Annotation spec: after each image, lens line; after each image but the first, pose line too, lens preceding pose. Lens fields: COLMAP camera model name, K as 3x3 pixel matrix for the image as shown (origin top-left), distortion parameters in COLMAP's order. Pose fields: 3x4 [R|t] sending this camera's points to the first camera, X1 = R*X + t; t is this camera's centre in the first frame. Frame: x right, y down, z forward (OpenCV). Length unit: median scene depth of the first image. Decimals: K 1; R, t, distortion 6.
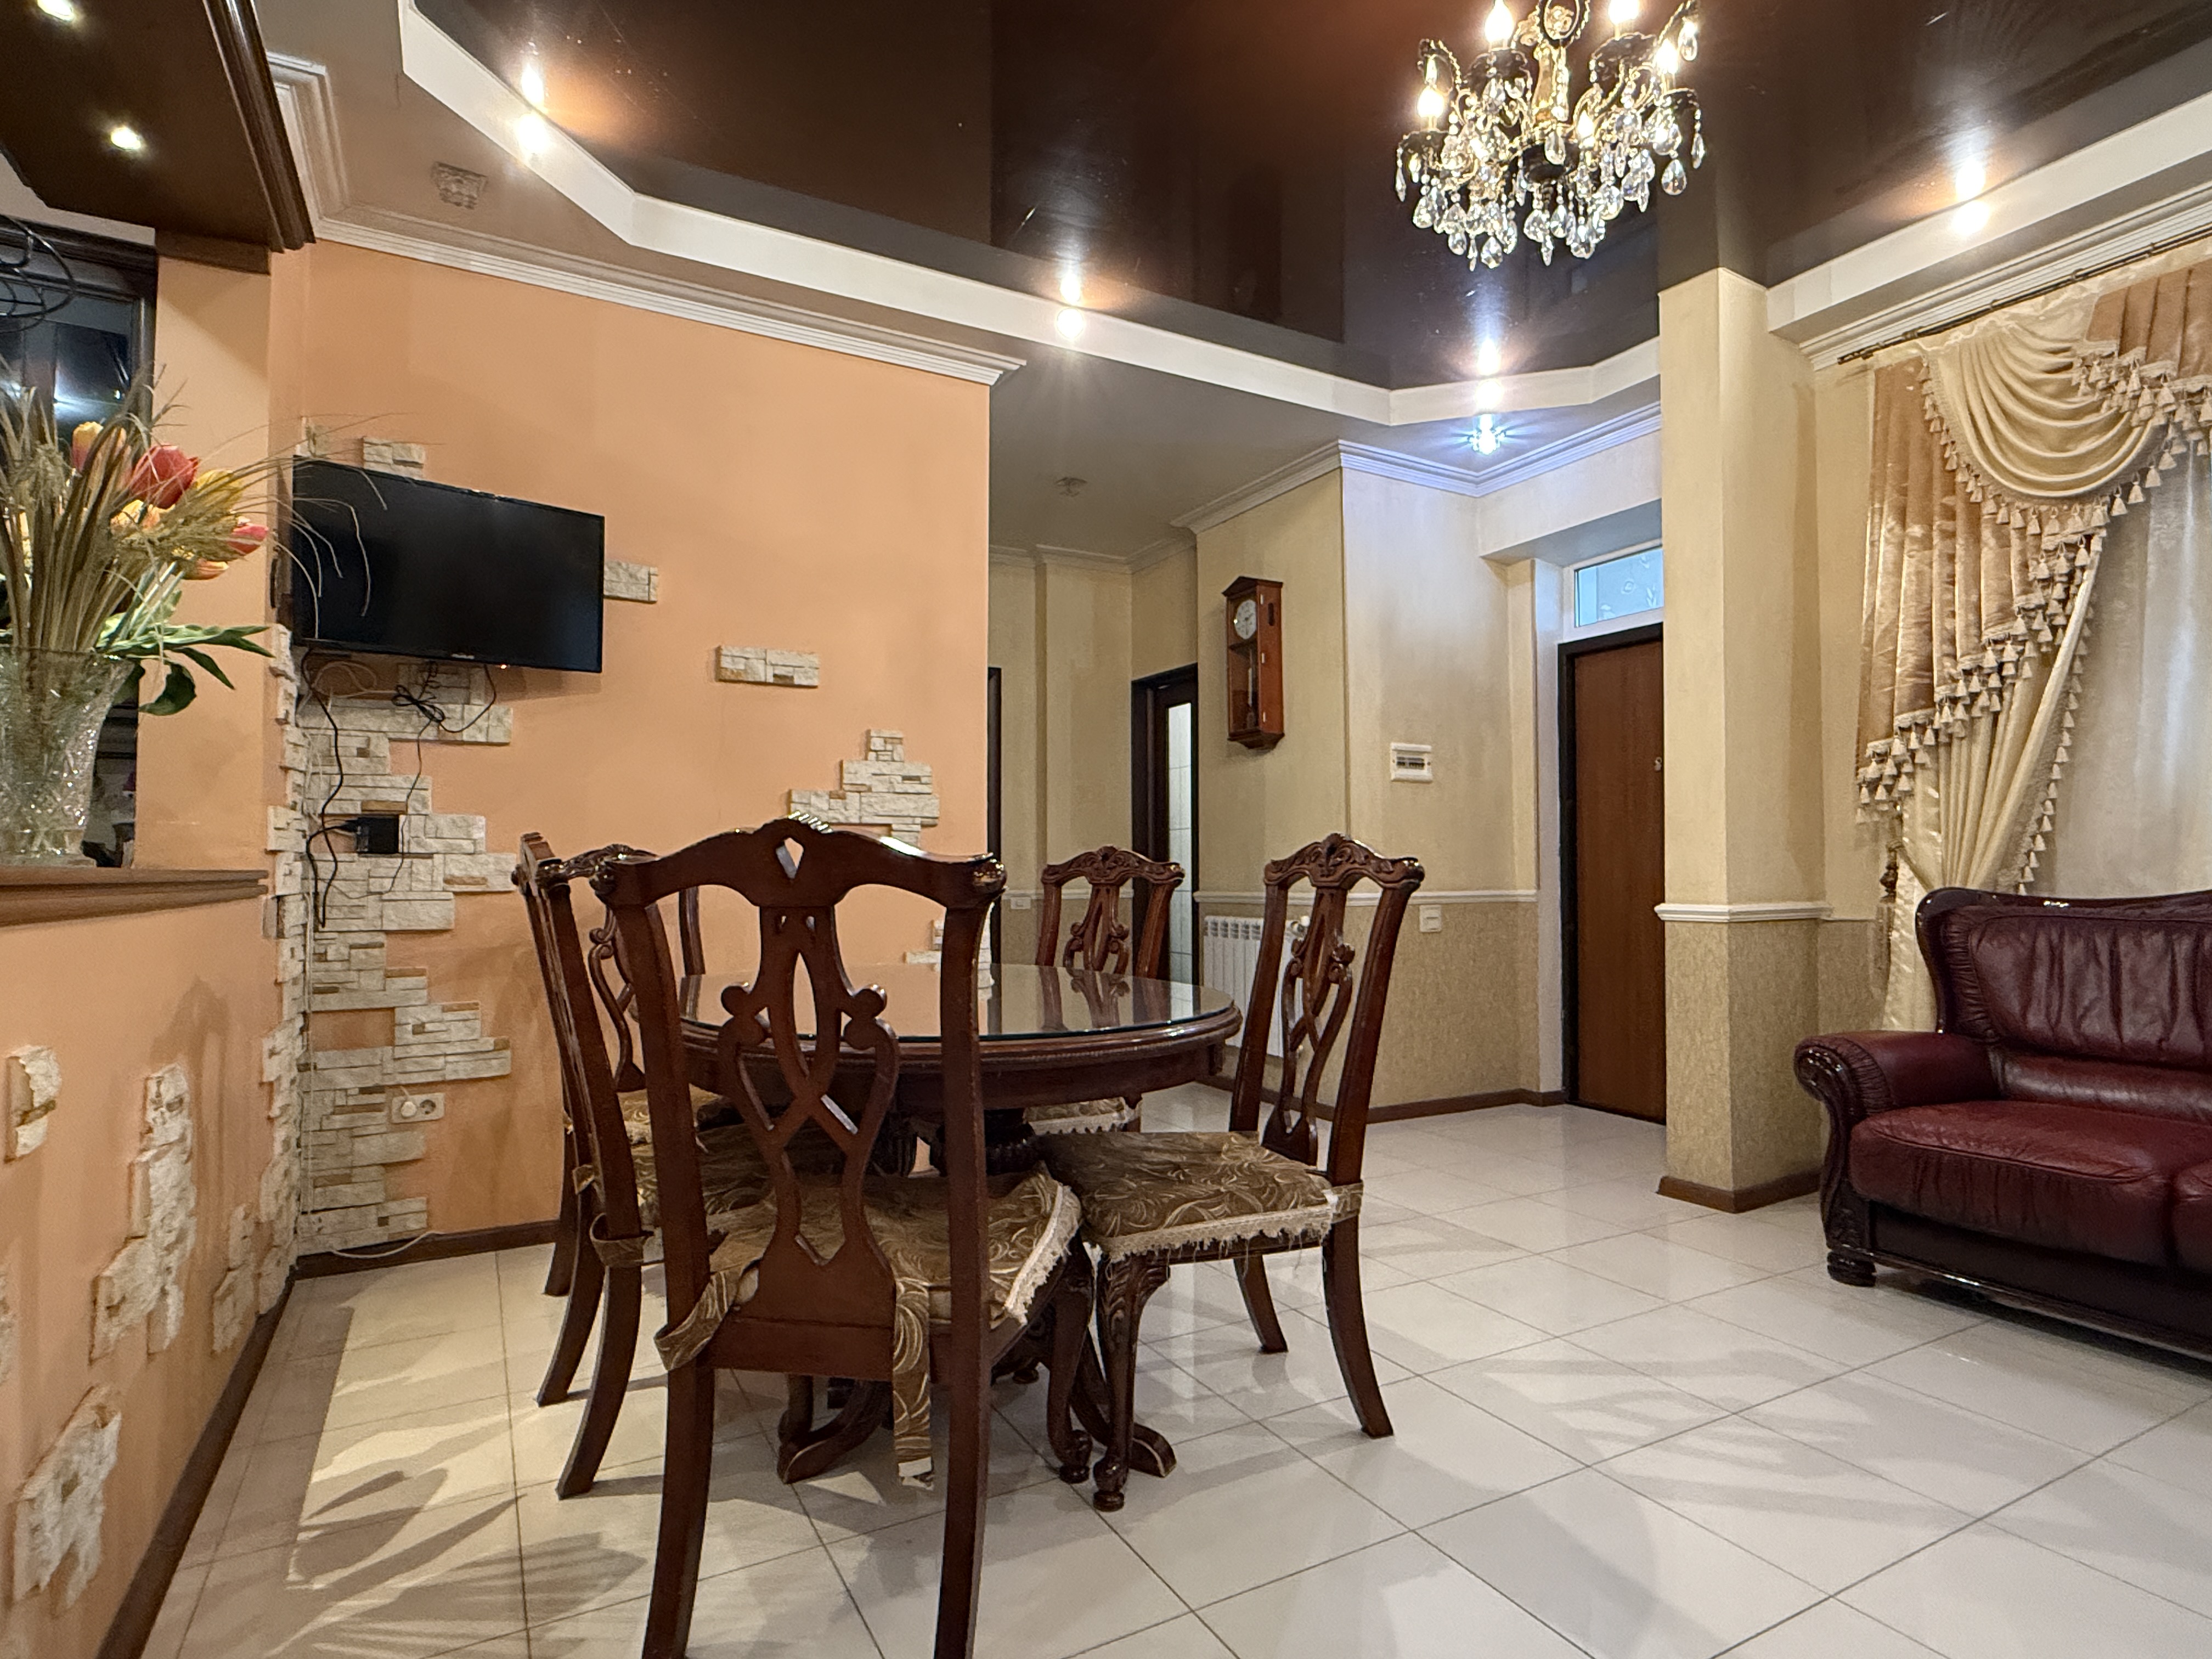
lens RADIAL K [[1168.5, 0, 1113.3], [0, 1168.5, 836.2], [0, 0, 1]] dist [-0.002754, 0.001113]
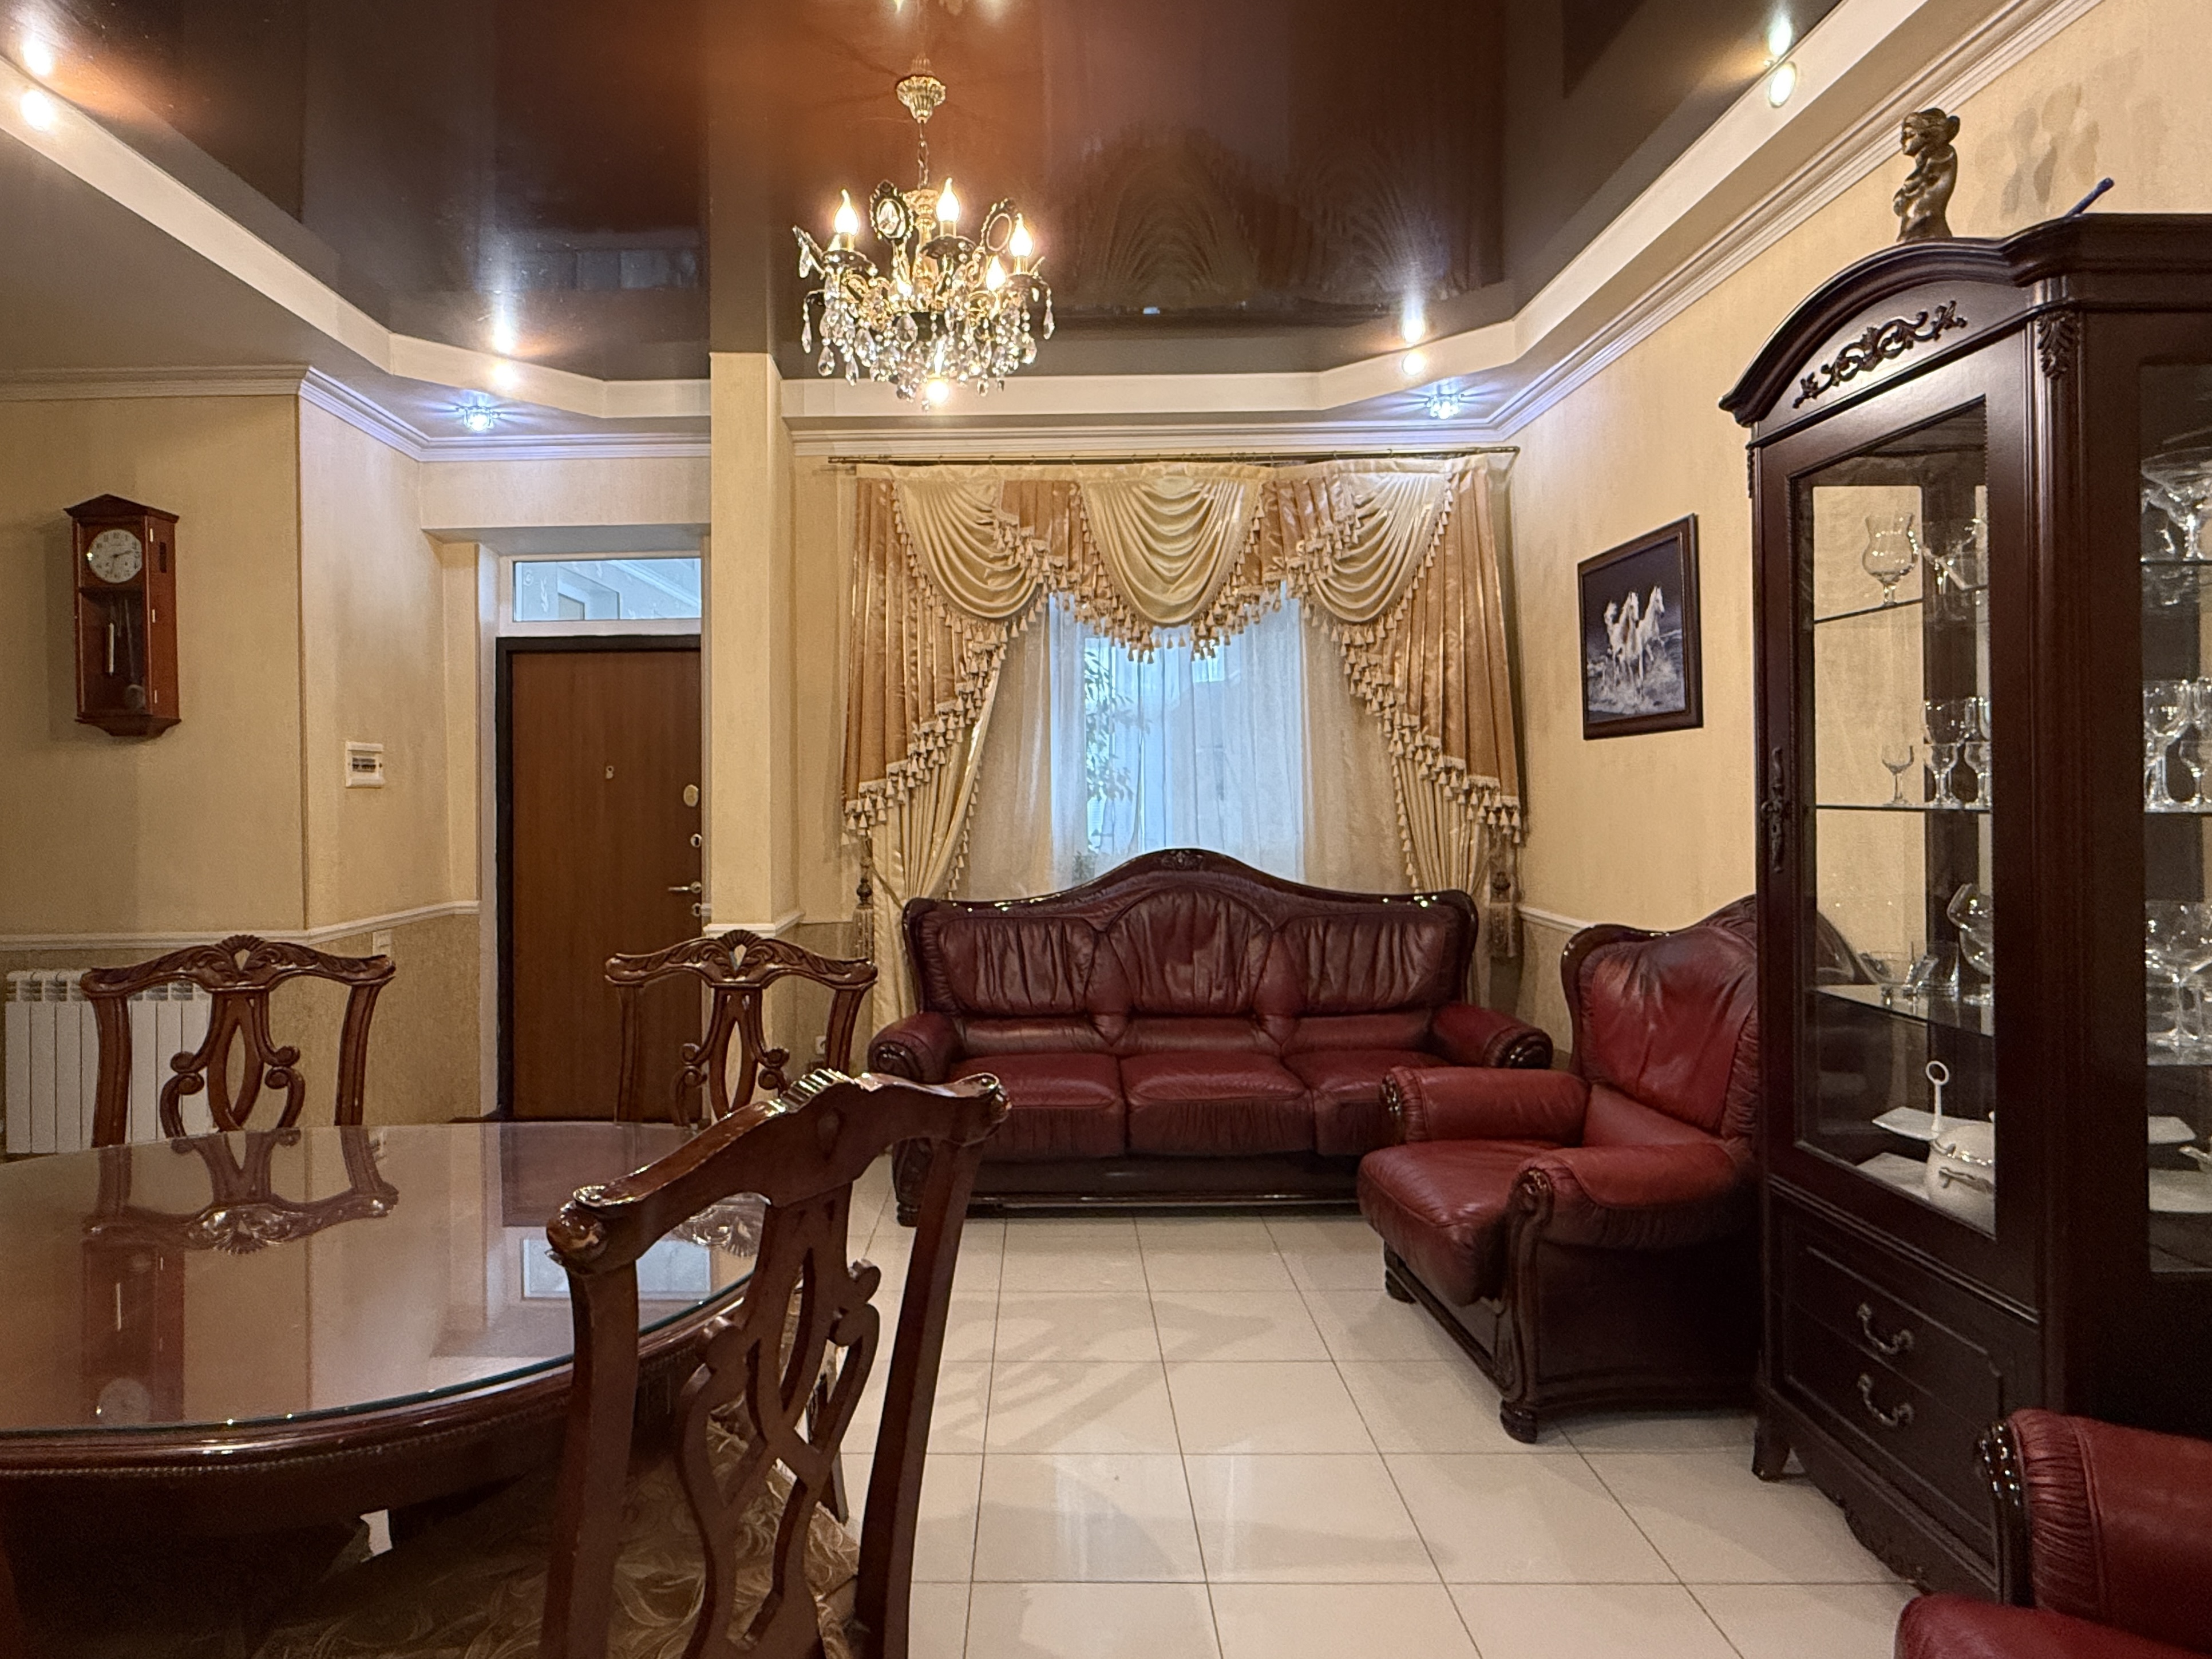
lens RADIAL K [[1212.3, 0, 1023.3], [0, 1212.3, 781.2], [0, 0, 1]] dist [0.002178, 0.000915]
pose [[0.494144, 0.003031, 0.869375, -0.415225], [-0.018401, 0.999806, 0.006974, -0.100934], [-0.869185, -0.019443, 0.494104, 0.230759]]
